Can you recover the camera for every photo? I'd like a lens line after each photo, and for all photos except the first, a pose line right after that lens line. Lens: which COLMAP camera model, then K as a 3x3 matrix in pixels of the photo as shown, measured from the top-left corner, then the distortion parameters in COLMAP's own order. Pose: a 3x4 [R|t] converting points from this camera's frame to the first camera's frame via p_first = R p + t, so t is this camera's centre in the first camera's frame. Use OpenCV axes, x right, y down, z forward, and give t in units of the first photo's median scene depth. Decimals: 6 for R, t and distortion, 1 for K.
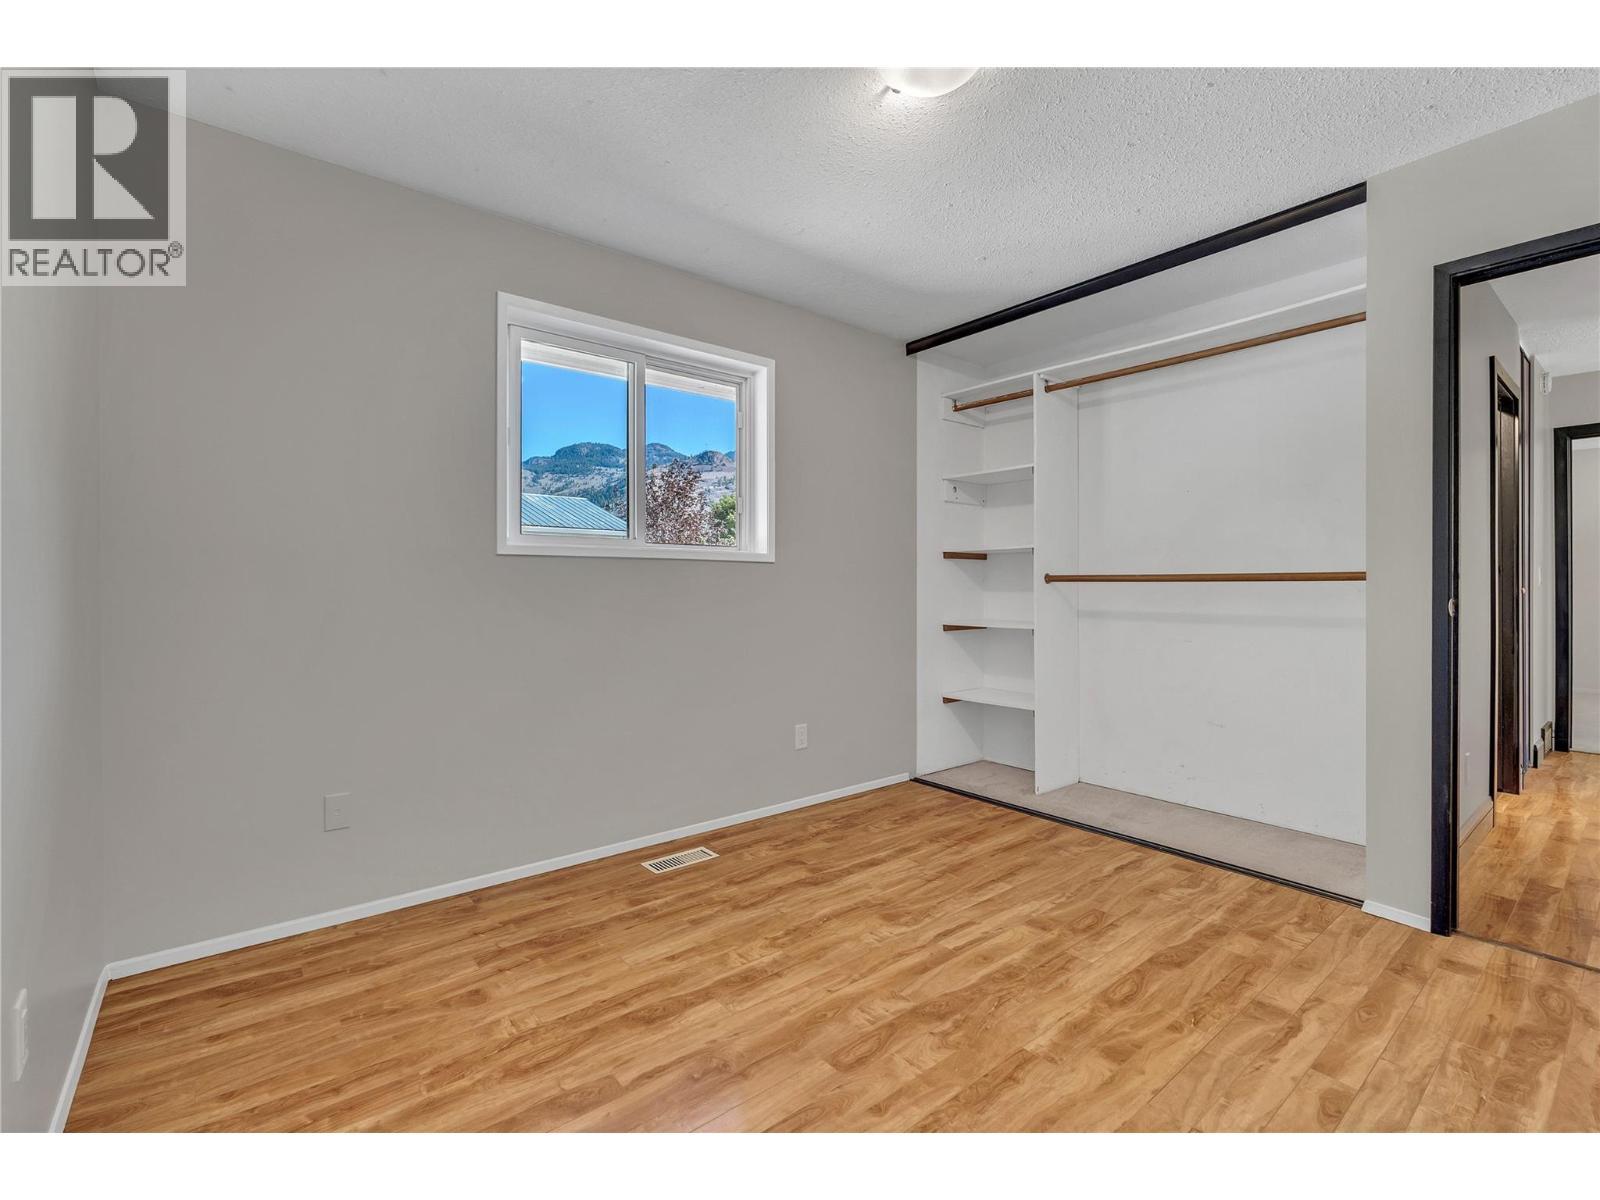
lens RADIAL K [[721.7, 0, 802.0], [0, 721.7, 594.8], [0, 0, 1]] dist [-0.005071, 0.001928]
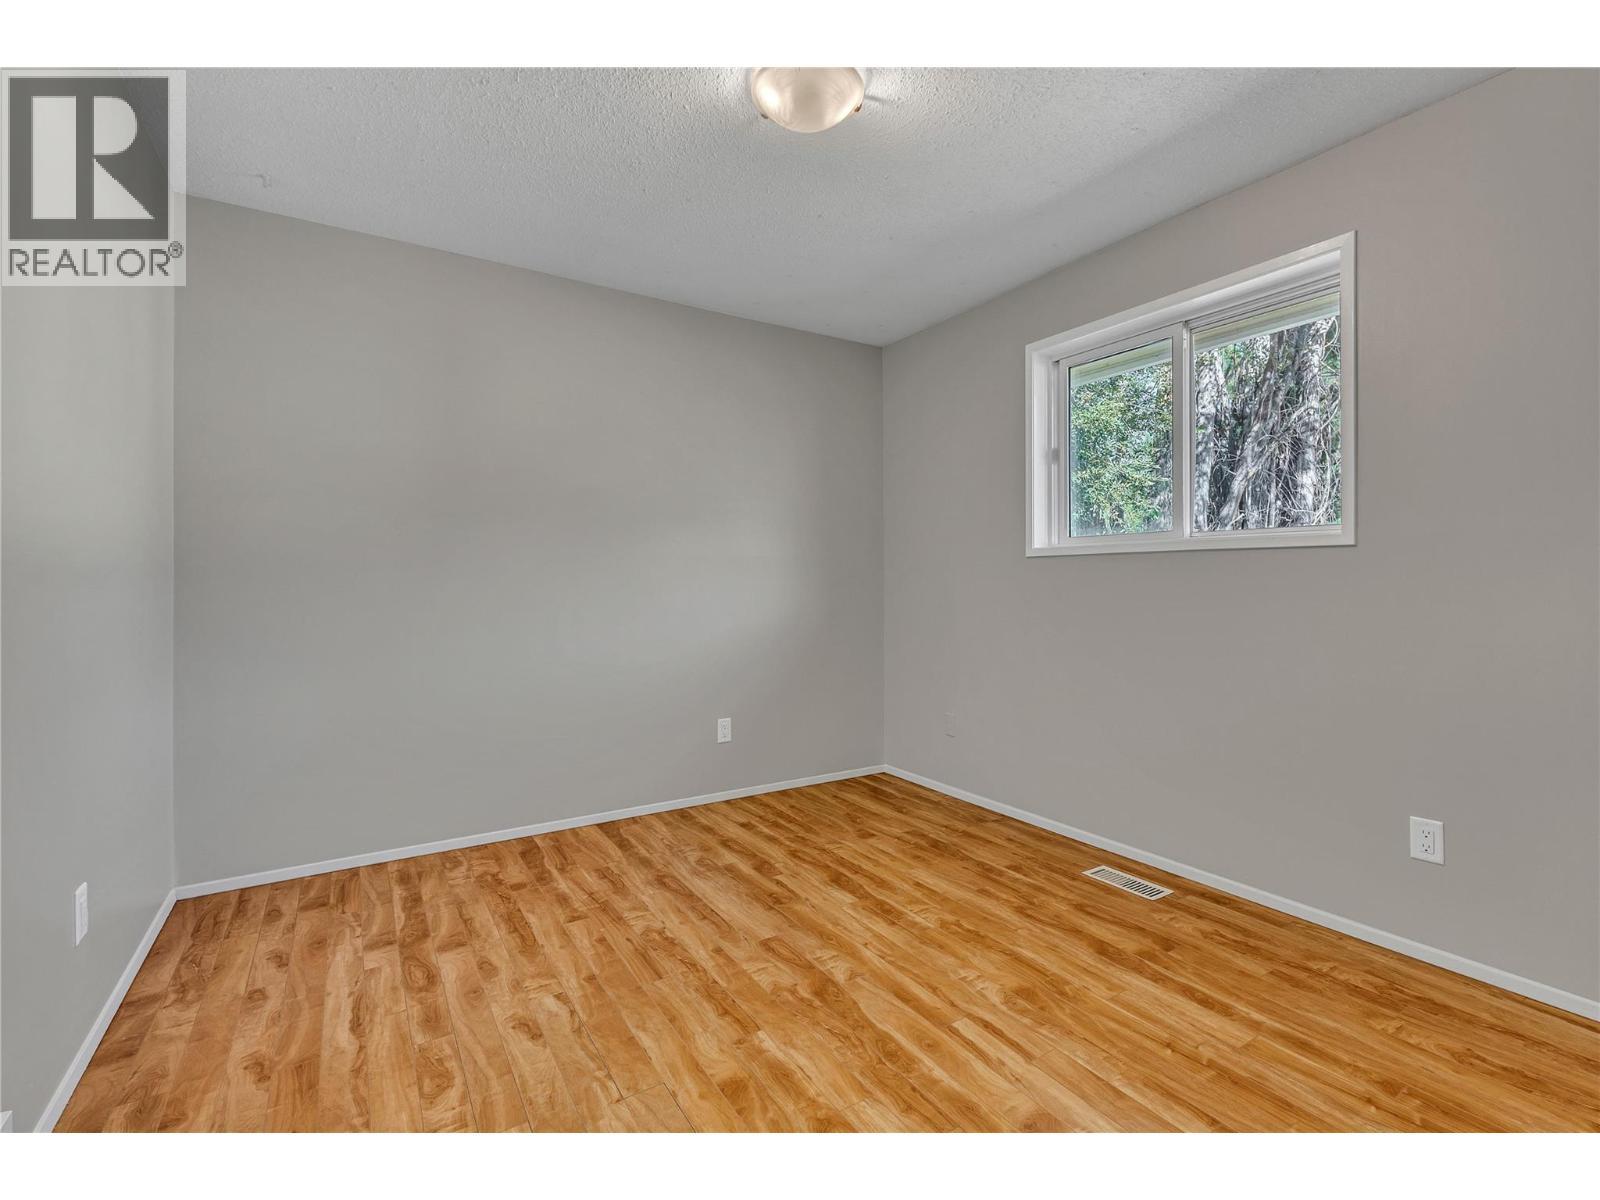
lens RADIAL K [[721.7, 0, 798.2], [0, 721.7, 588.9], [0, 0, 1]] dist [-0.005071, 0.001928]
pose [[-0.130783, 0.007701, -0.991381, 0.982924], [-0.008575, 0.999924, 0.008898, -0.010239], [0.991374, 0.009665, -0.130707, 0.878805]]
